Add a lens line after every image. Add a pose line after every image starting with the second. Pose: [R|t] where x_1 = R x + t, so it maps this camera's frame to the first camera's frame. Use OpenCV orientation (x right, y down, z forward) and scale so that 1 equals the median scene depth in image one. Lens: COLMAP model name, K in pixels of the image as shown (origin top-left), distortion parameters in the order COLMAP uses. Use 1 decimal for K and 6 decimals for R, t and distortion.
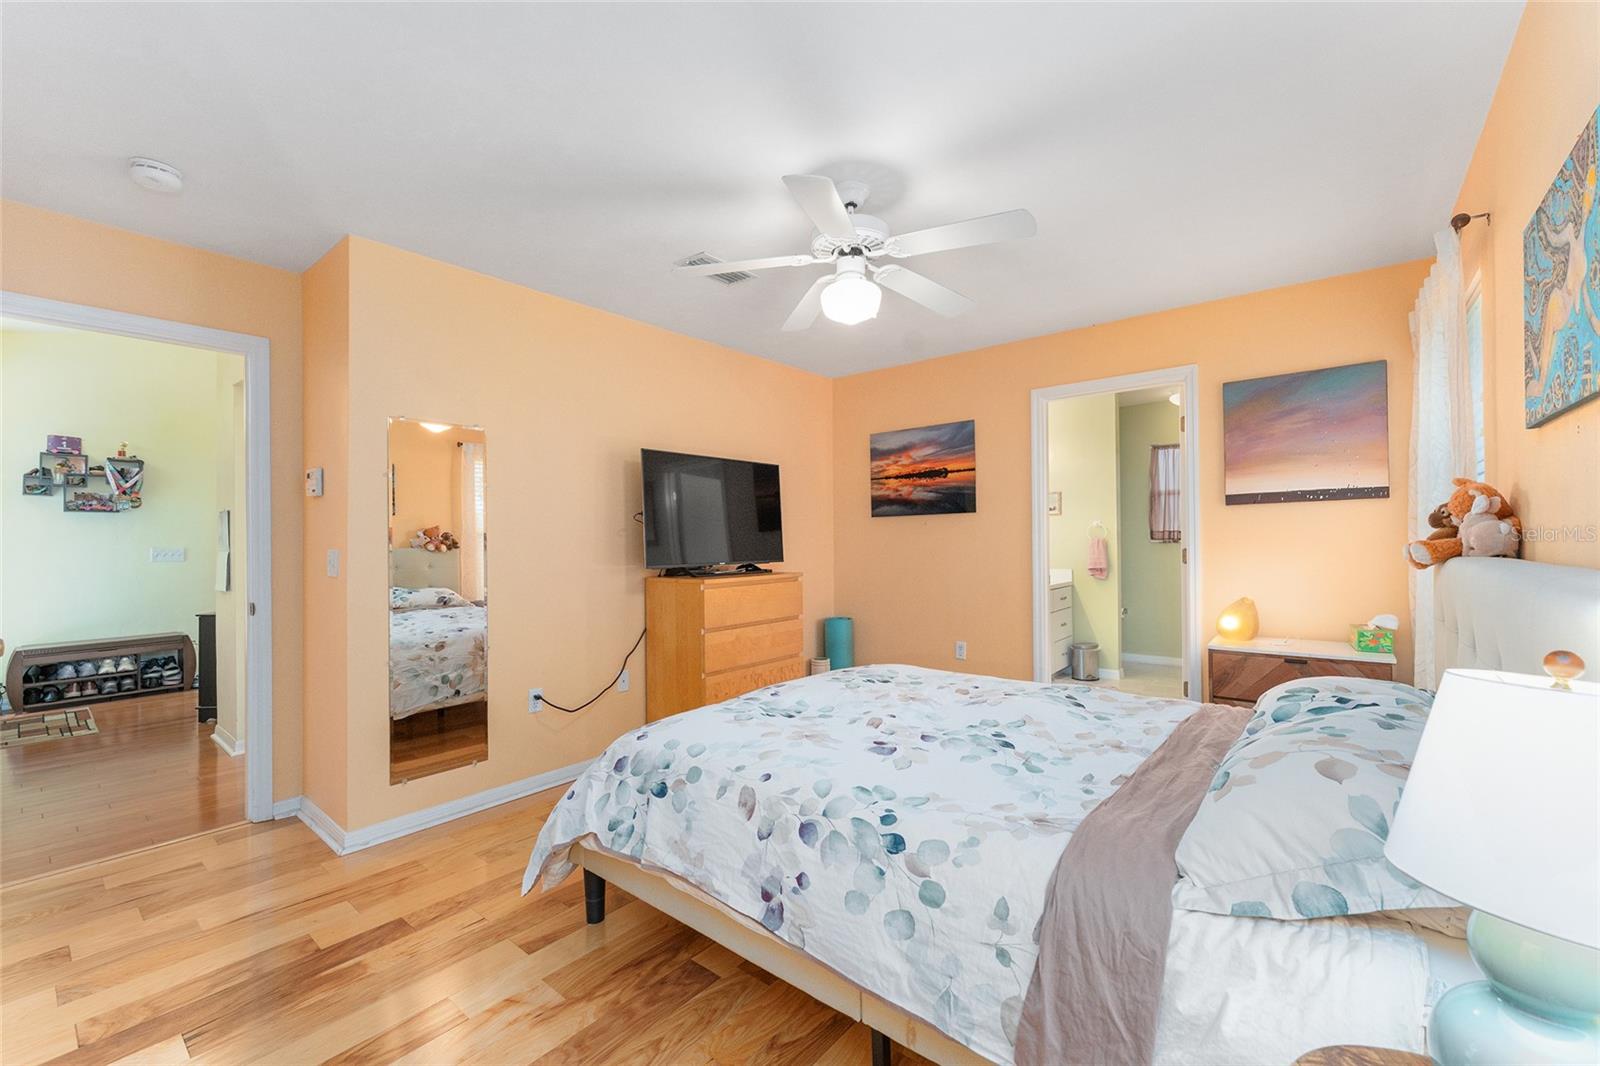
lens RADIAL K [[662.1, 0, 800.0], [0, 662.1, 533.0], [0, 0, 1]] dist [0.000461, 0.000051]
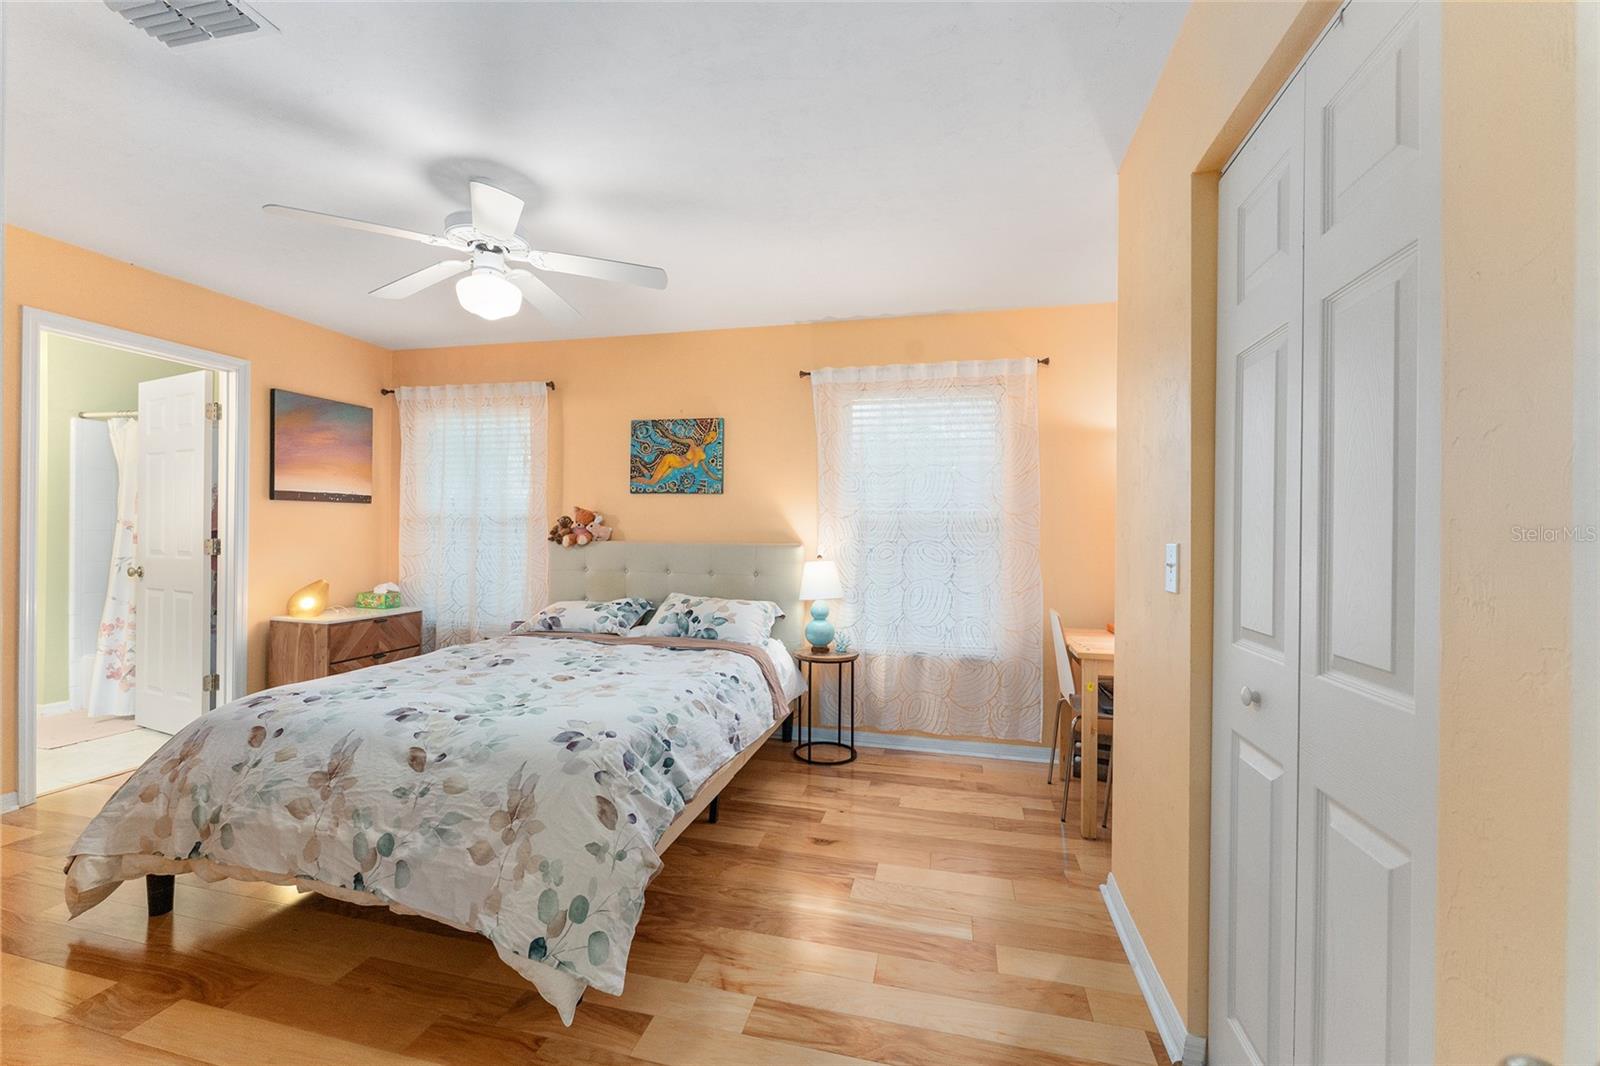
lens RADIAL K [[639.7, 0, 800.0], [0, 639.7, 533.0], [0, 0, 1]] dist [0.000260, 0.000032]
pose [[-0.435023, 0.005000, 0.900406, -1.293688], [-0.014636, 0.999813, -0.012624, 0.026038], [-0.900301, -0.018670, -0.434868, 1.257792]]
